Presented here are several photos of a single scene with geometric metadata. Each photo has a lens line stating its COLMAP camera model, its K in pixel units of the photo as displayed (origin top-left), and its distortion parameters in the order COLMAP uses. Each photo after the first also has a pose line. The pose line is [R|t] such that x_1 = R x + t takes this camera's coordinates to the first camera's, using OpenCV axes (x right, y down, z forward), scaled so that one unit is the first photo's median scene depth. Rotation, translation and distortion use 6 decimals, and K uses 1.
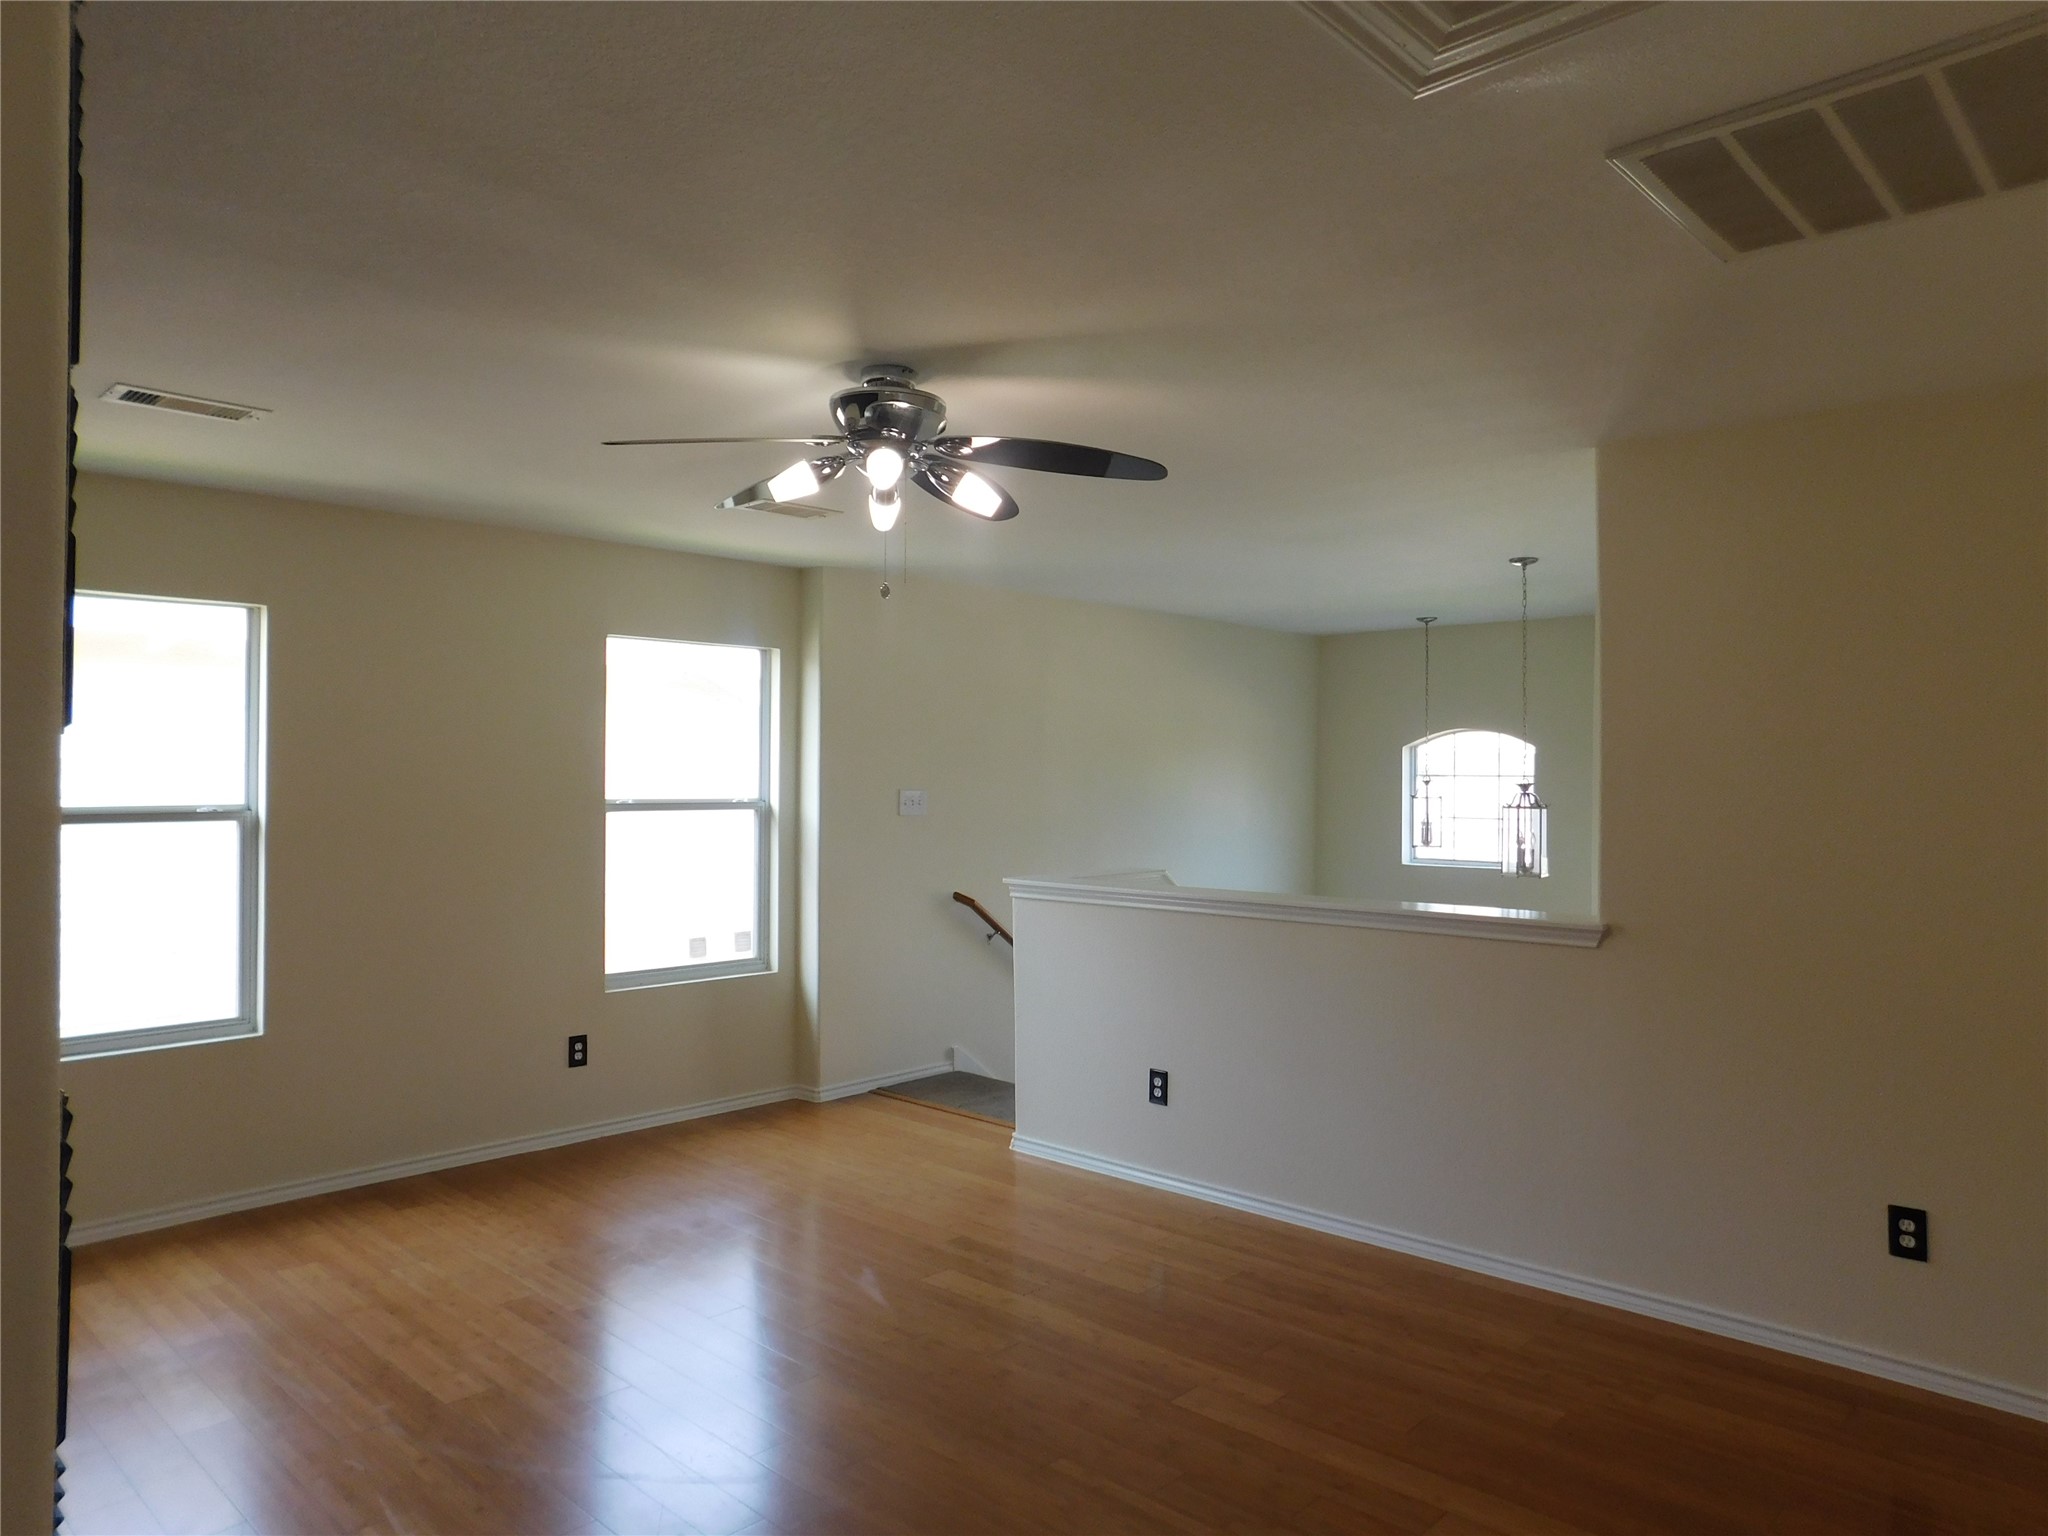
lens RADIAL K [[1383.9, 0, 1073.4], [0, 1383.9, 756.5], [0, 0, 1]] dist [-0.078003, 0.069620]
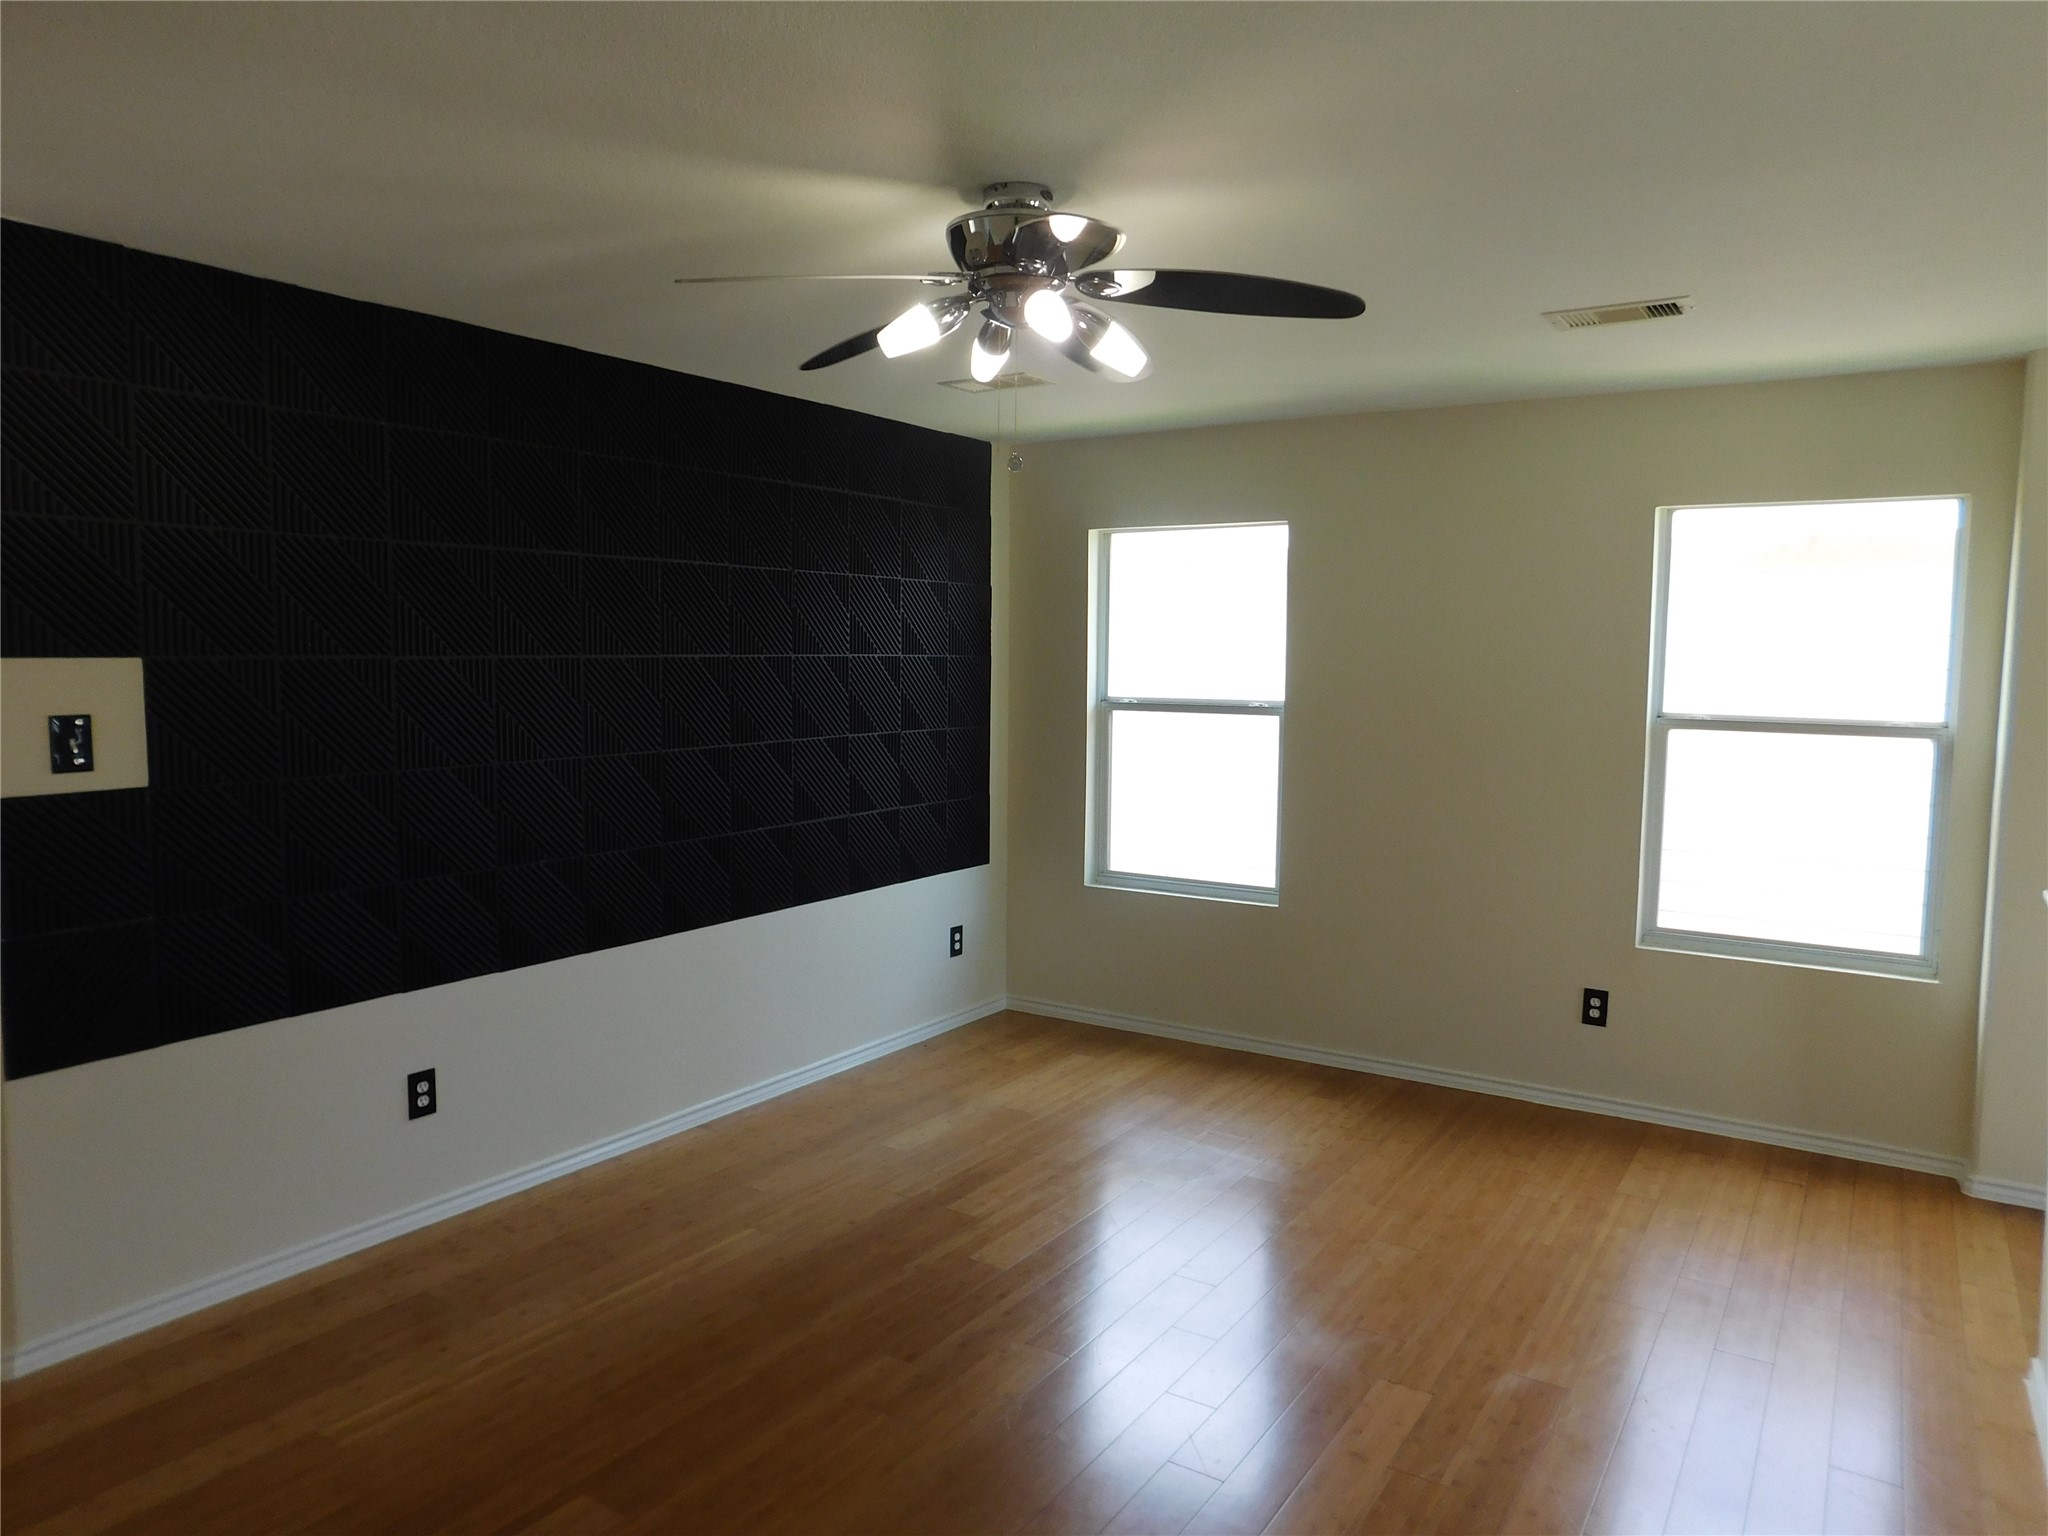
lens RADIAL K [[1353.4, 0, 1033.3], [0, 1353.4, 761.2], [0, 0, 1]] dist [-0.074978, 0.061229]
pose [[0.151485, 0.067649, -0.986142, 0.471166], [-0.004826, 0.997694, 0.067700, 0.010667], [0.988448, -0.005496, 0.151462, 0.641372]]
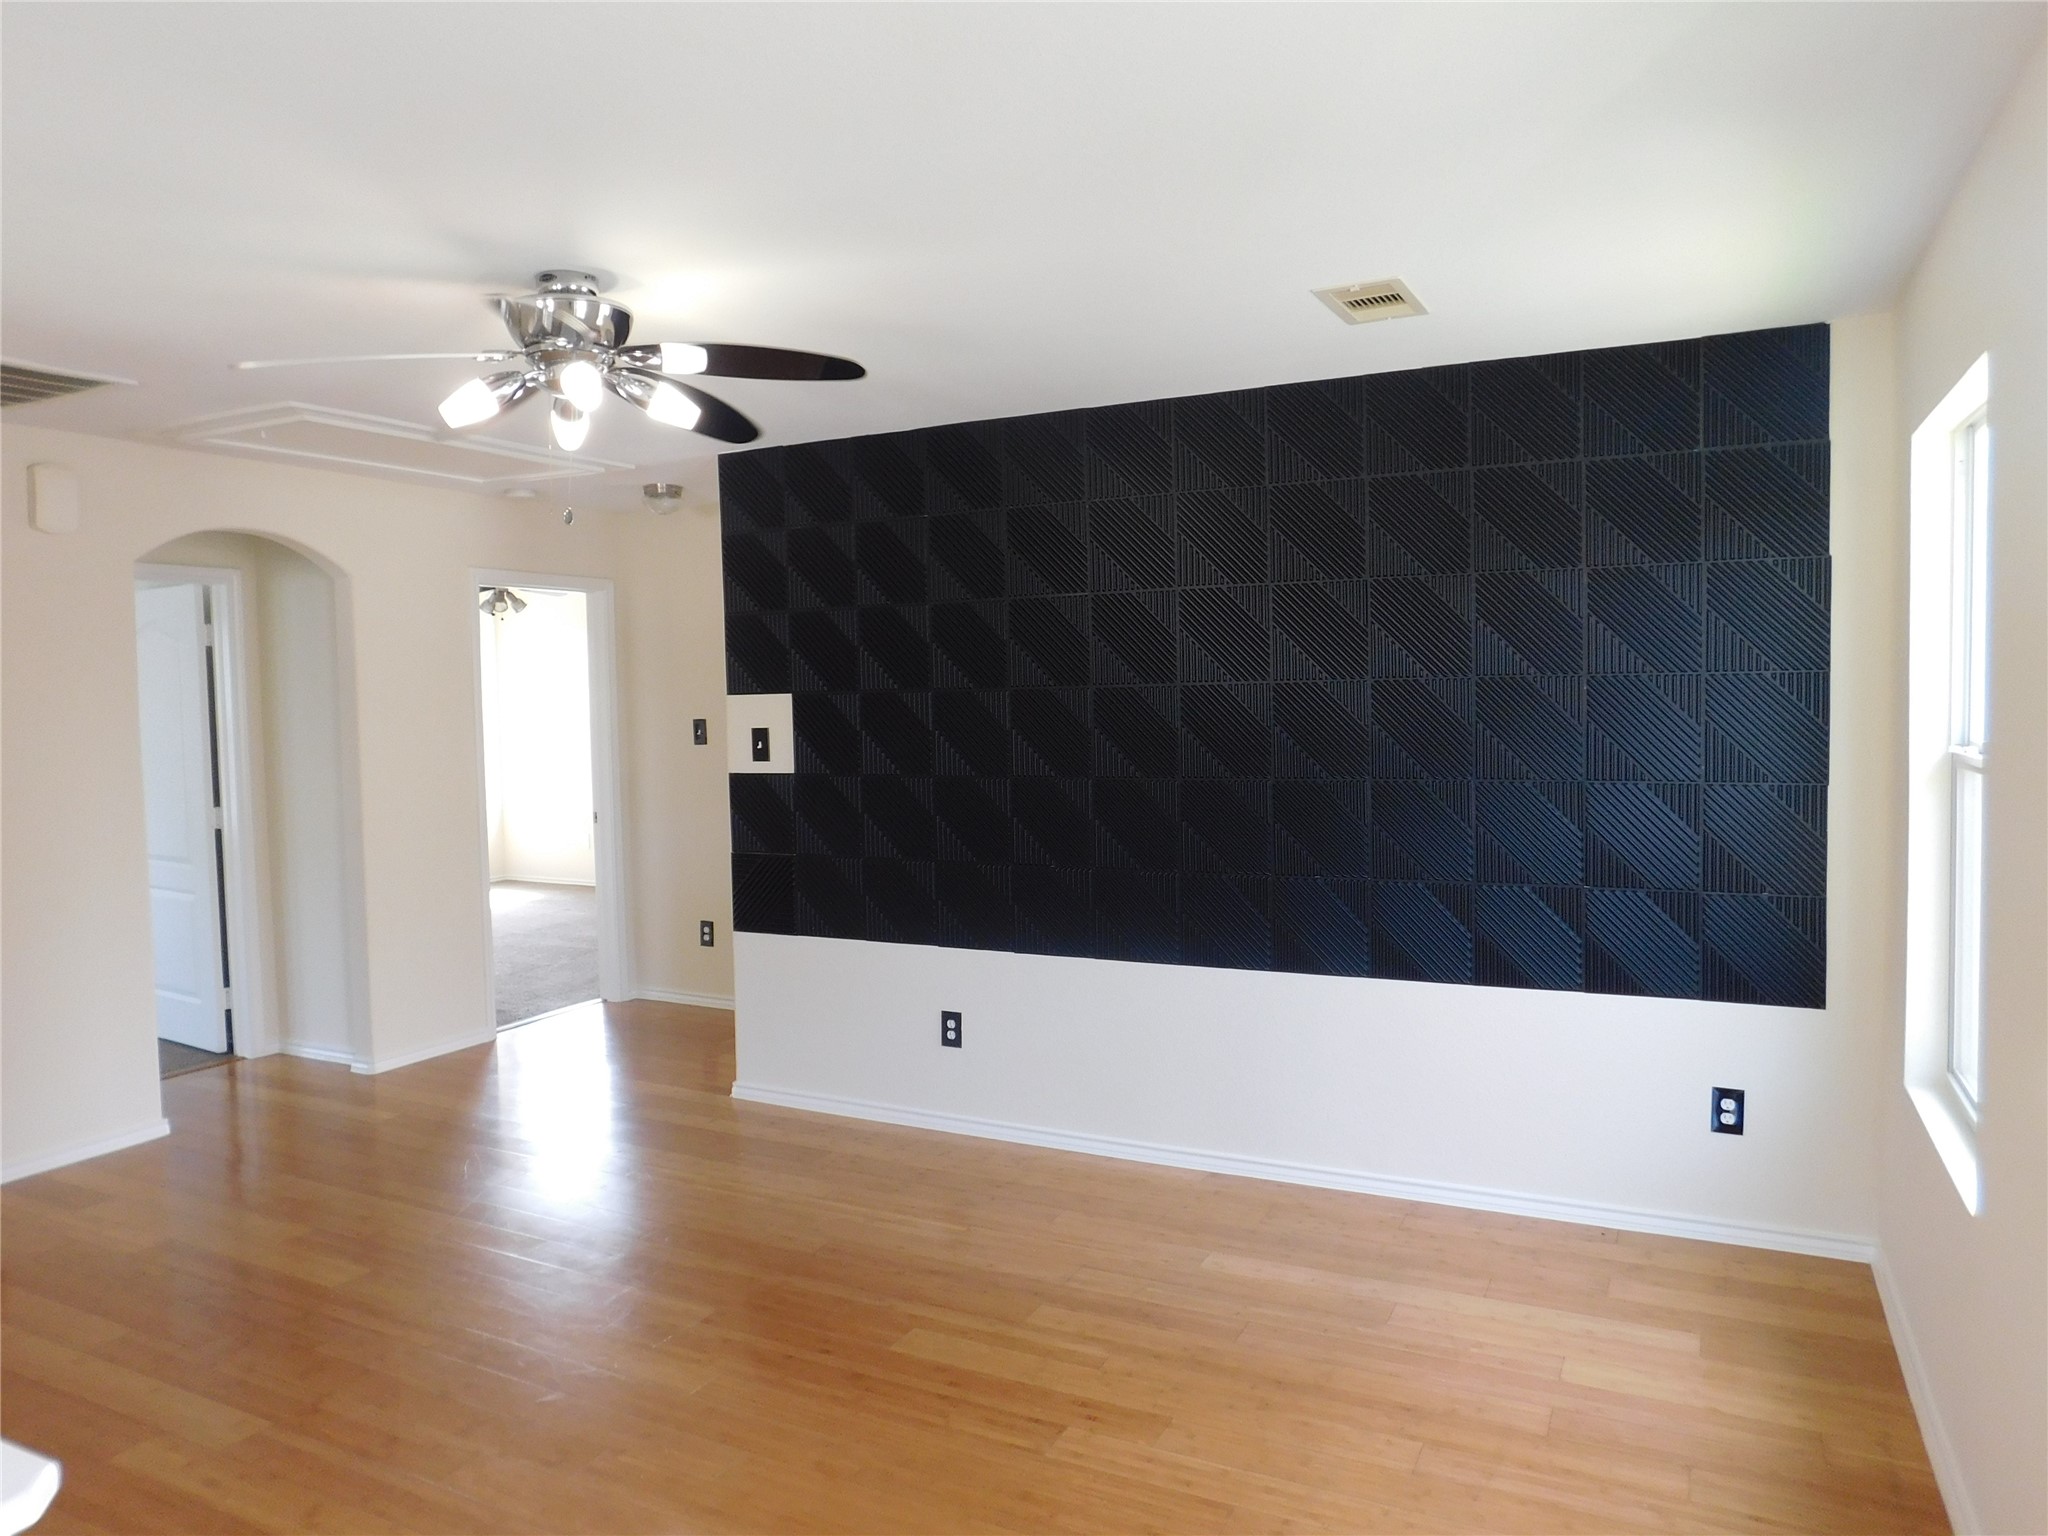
lens RADIAL K [[1353.4, 0, 1033.3], [0, 1353.4, 761.2], [0, 0, 1]] dist [-0.074978, 0.061229]
pose [[-0.965214, 0.018113, -0.260833, -0.140258], [0.006618, 0.998971, 0.044879, 0.012741], [0.261377, 0.041591, -0.964340, 1.396566]]
